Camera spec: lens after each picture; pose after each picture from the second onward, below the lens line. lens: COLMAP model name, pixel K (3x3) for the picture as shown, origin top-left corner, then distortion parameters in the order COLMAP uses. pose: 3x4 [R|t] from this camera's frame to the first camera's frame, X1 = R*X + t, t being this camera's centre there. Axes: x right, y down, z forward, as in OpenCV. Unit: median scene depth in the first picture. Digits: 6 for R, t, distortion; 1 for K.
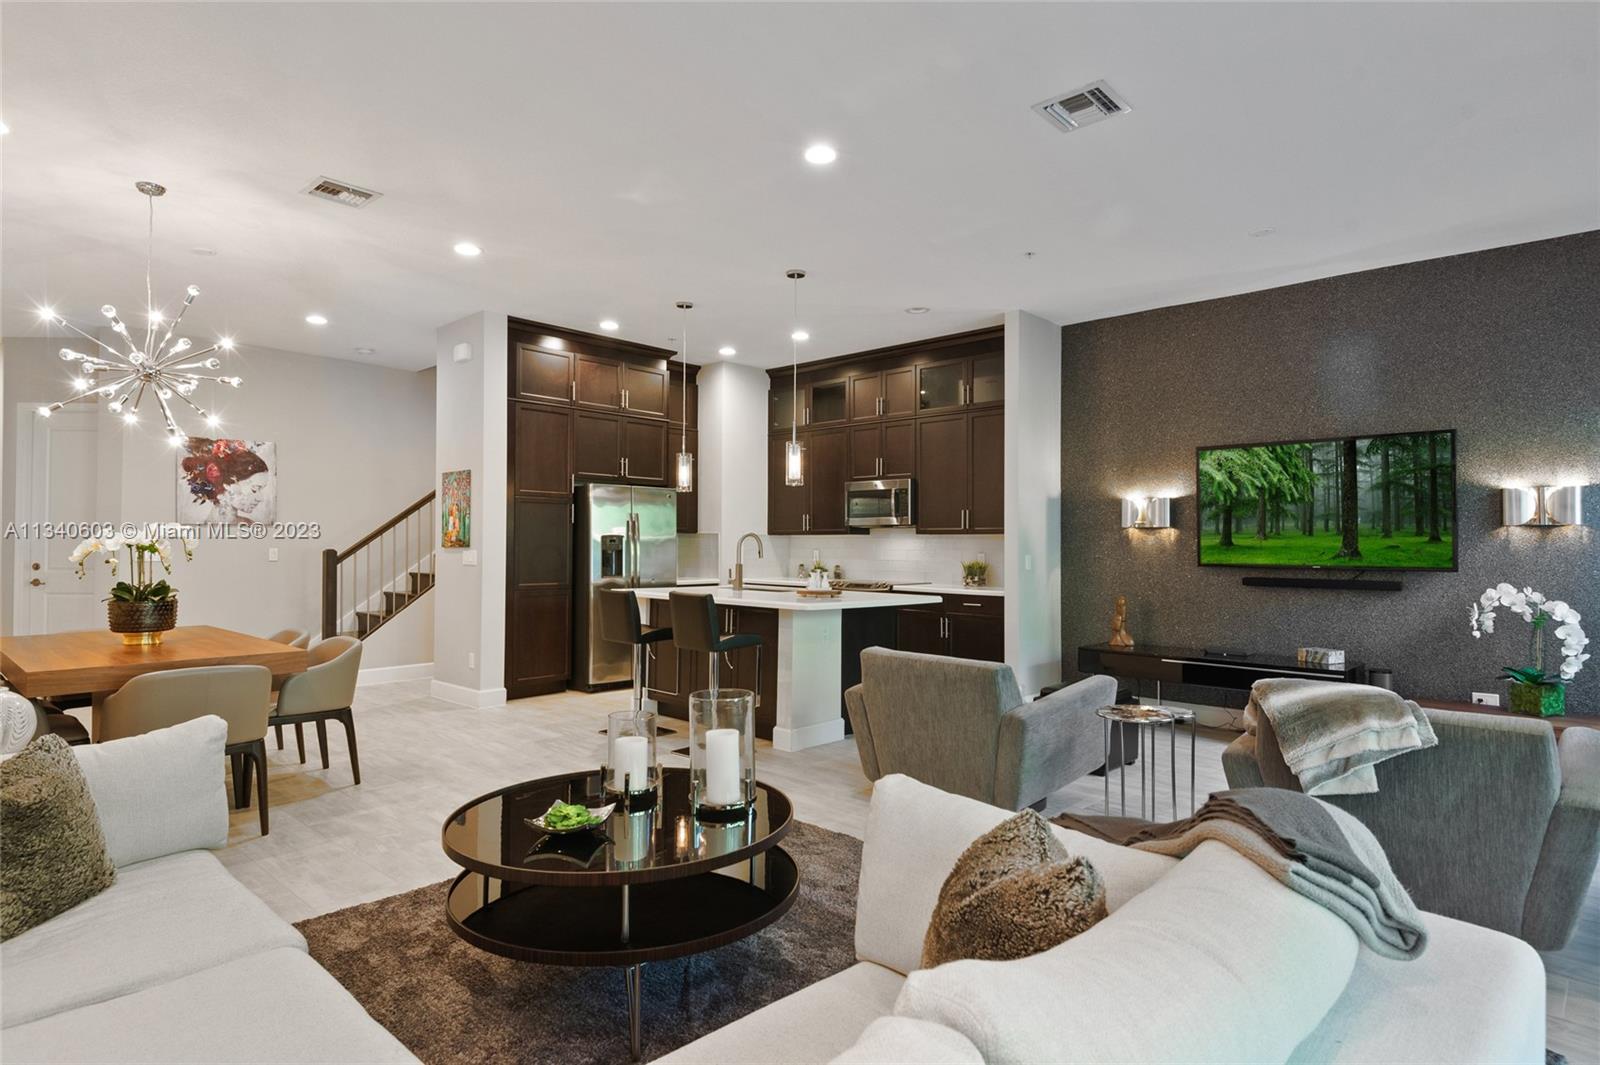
lens RADIAL K [[871.8, 0, 800.5], [0, 871.8, 534.5], [0, 0, 1]] dist [0.033679, -0.024025]
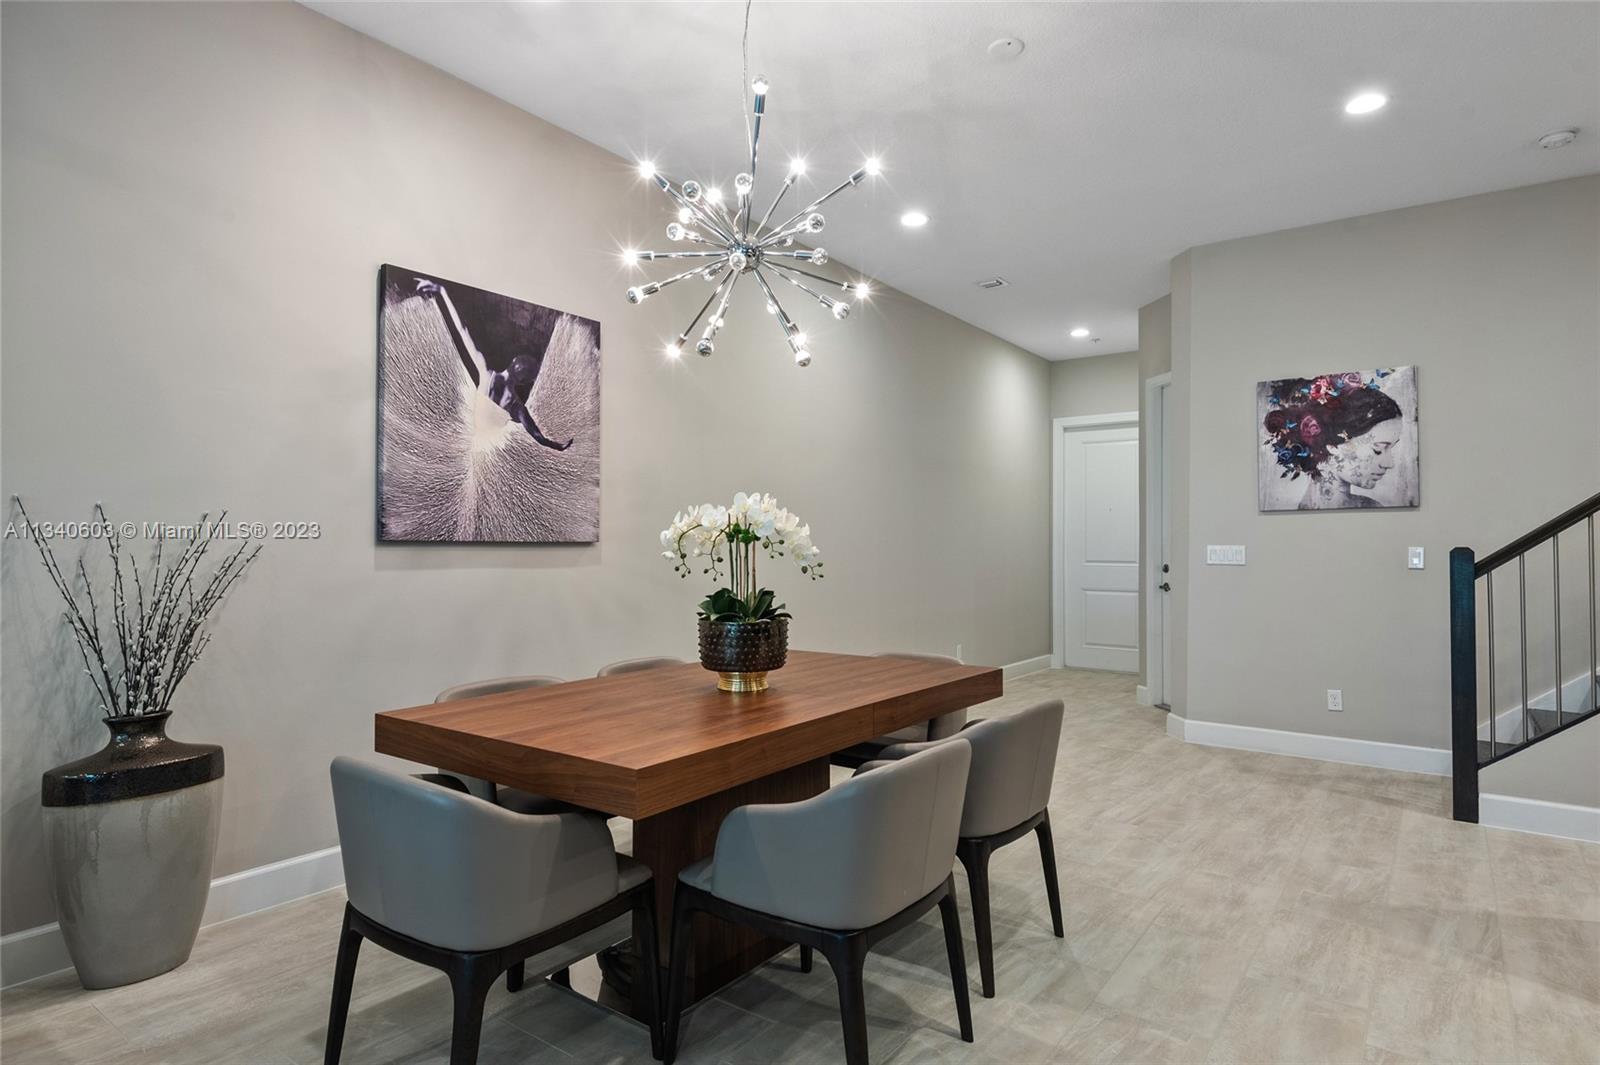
lens RADIAL K [[871.8, 0, 799.5], [0, 871.8, 531.8], [0, 0, 1]] dist [0.033679, -0.024025]
pose [[0.119802, -0.020358, -0.992589, -0.074601], [0.008221, 0.999776, -0.019513, 0.015128], [0.992764, -0.005823, 0.119942, 0.574456]]
